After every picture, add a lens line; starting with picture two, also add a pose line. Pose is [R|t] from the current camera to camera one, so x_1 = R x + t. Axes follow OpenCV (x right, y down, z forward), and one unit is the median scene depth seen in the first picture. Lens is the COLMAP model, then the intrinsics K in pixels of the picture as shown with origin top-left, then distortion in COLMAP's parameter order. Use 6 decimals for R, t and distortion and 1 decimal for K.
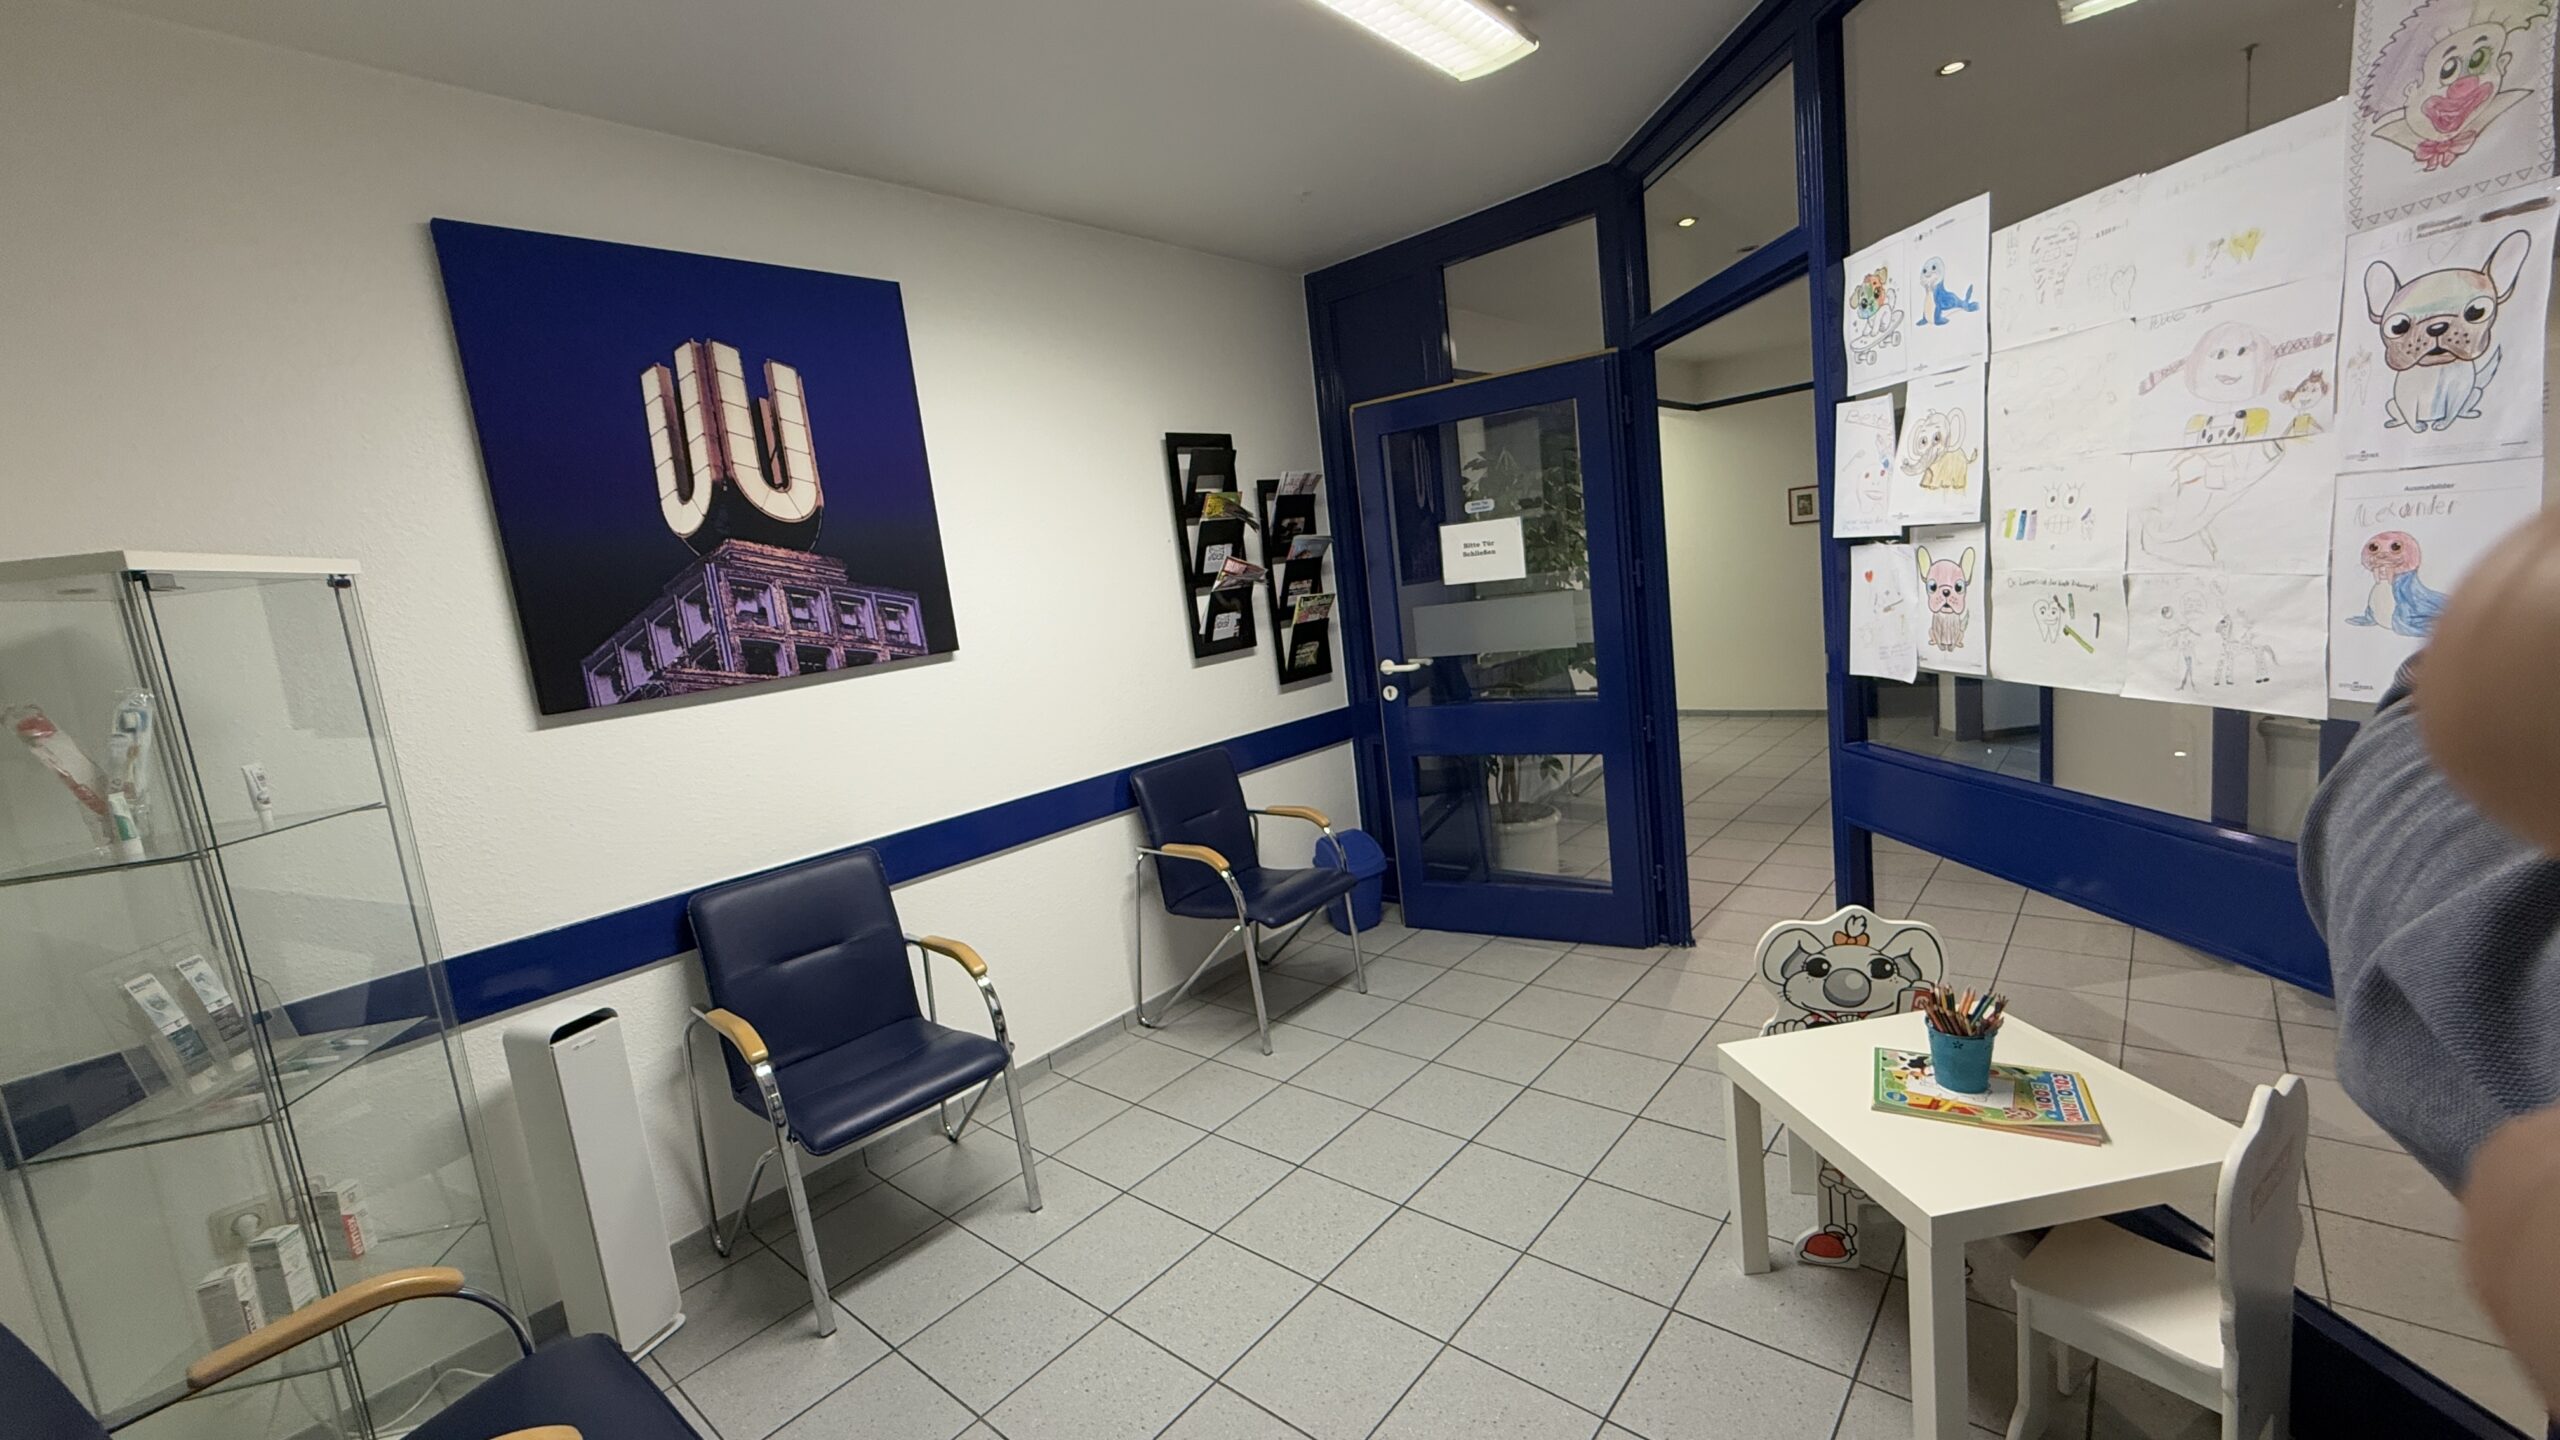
lens RADIAL K [[1016.6, 0, 1279.5], [0, 1016.6, 714.4], [0, 0, 1]] dist [-0.003503, -0.000493]
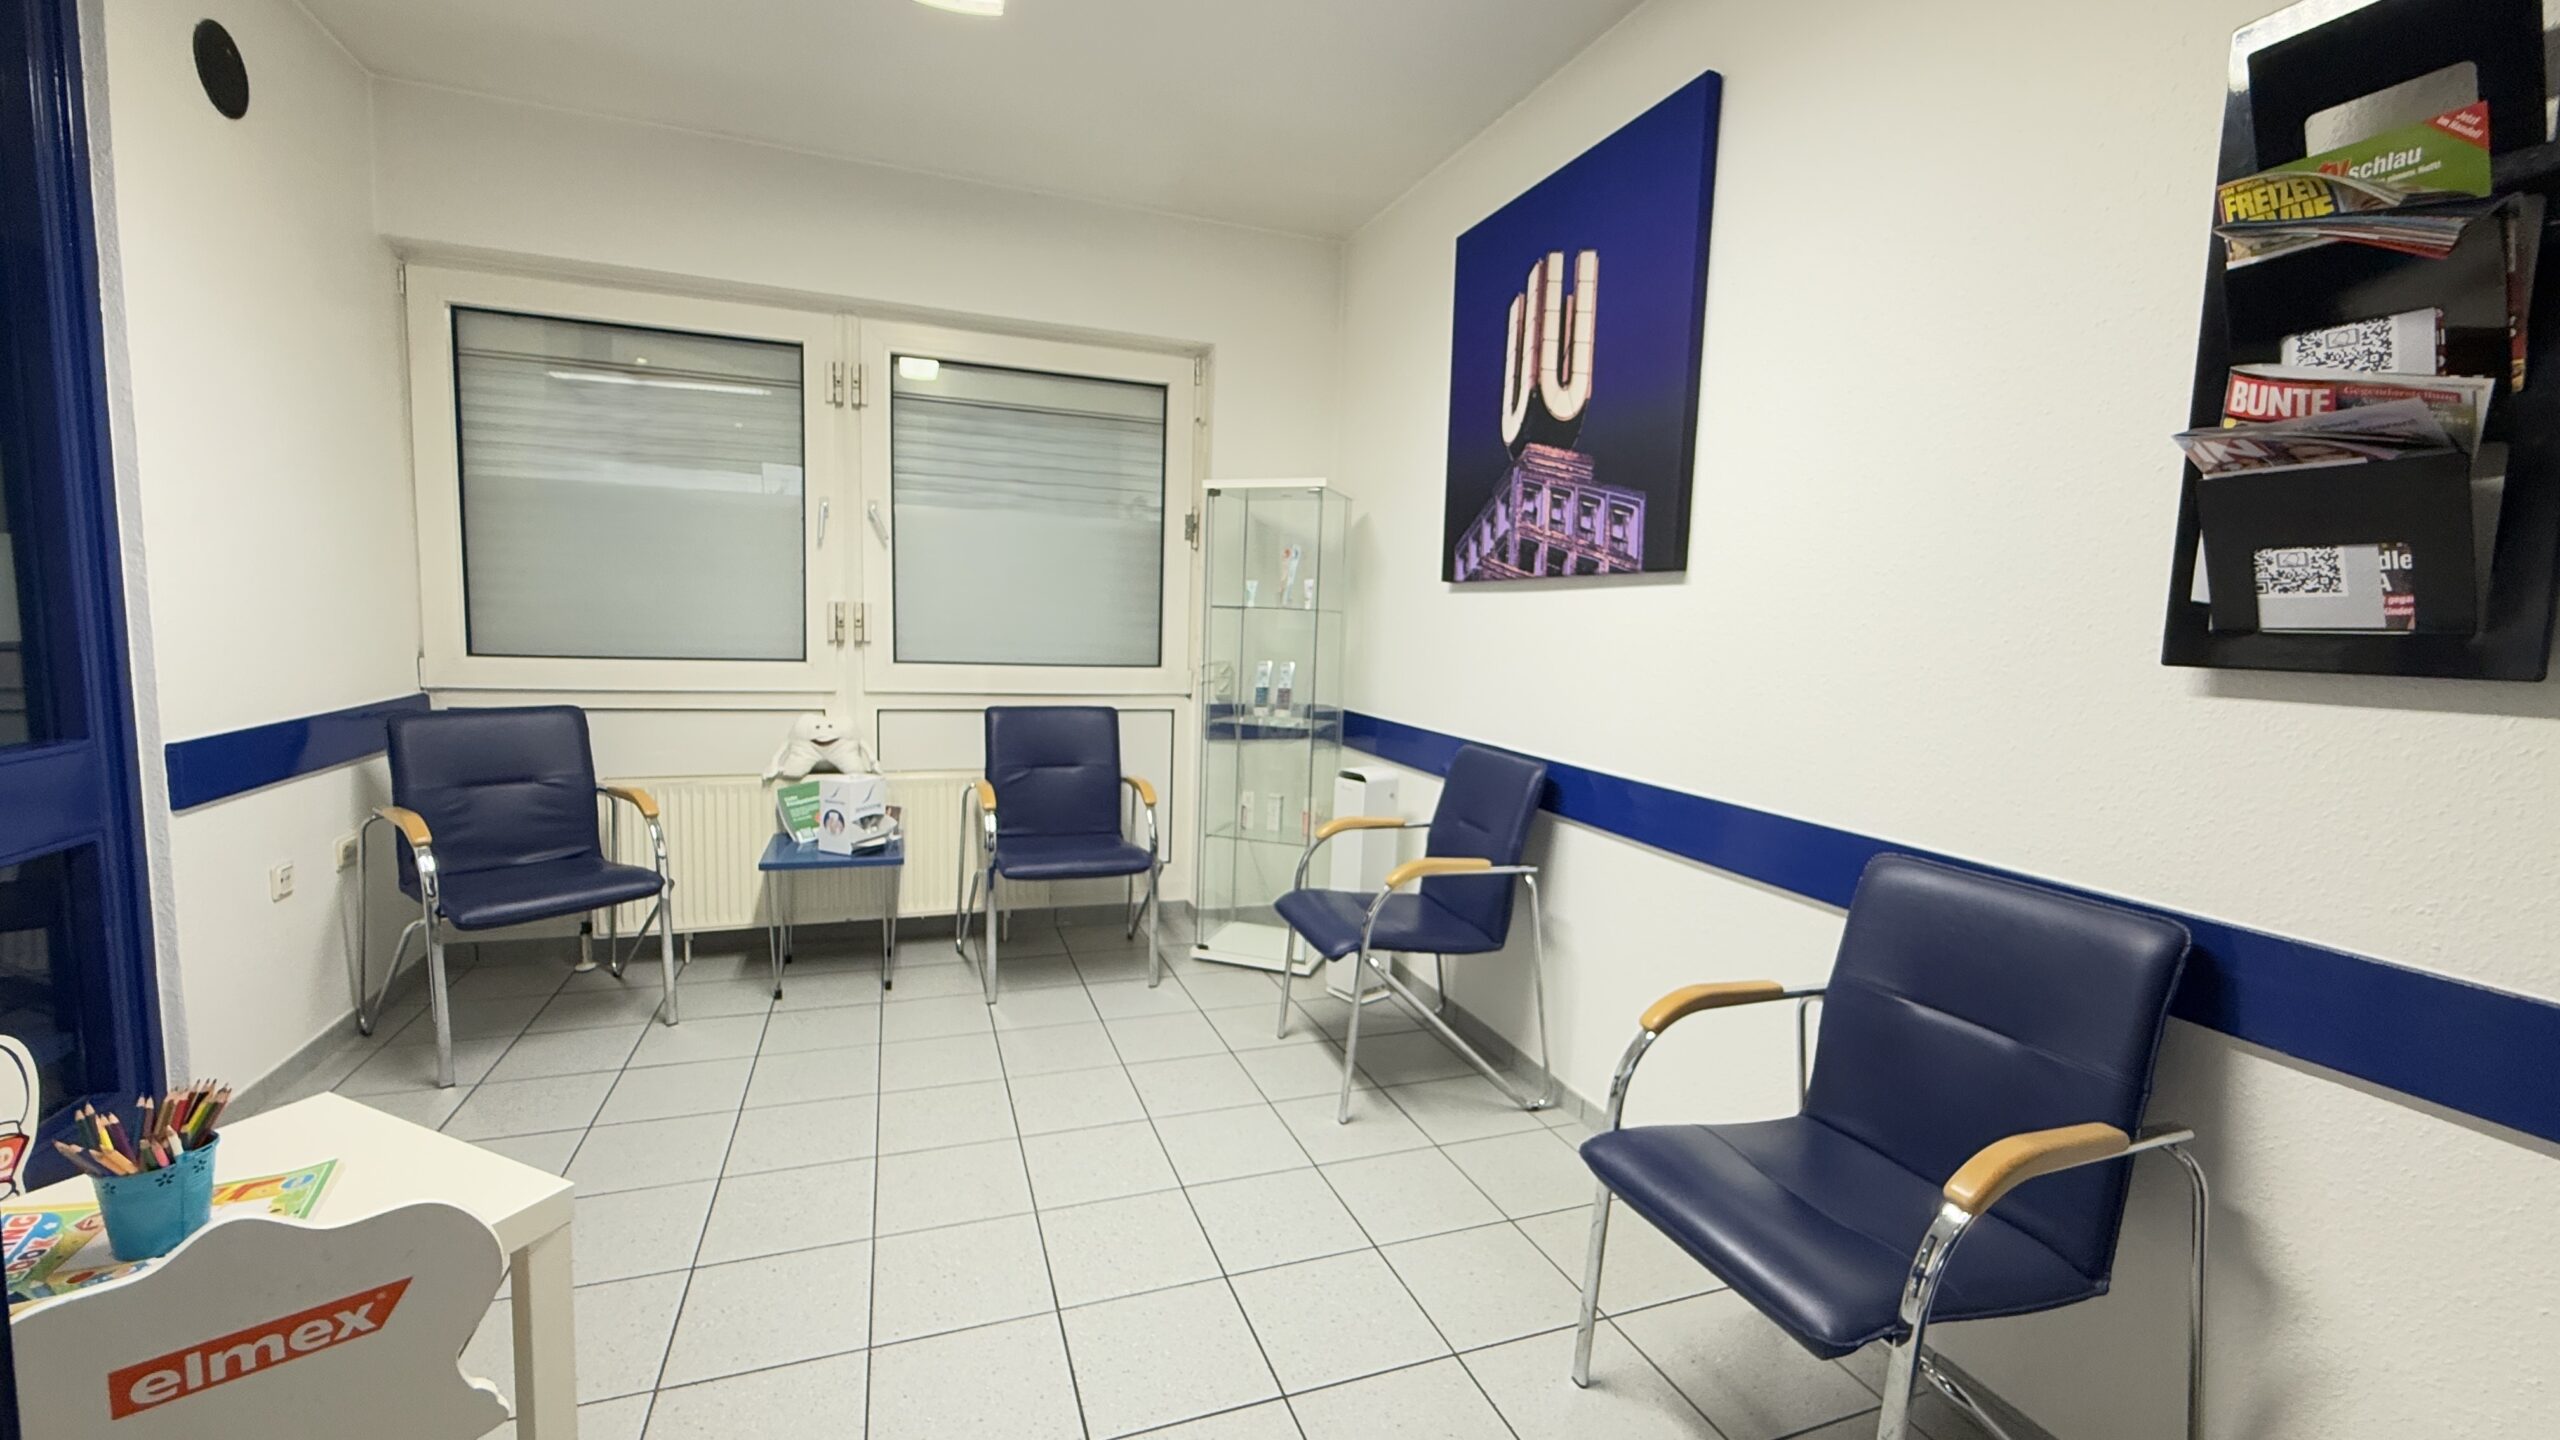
lens RADIAL K [[1016.6, 0, 1282.7], [0, 1016.6, 727.2], [0, 0, 1]] dist [-0.003503, -0.000493]
pose [[-0.469948, 0.189731, -0.862062, 0.560704], [-0.105075, 0.957657, 0.268051, -0.140840], [0.876418, 0.216551, -0.430113, 1.261861]]
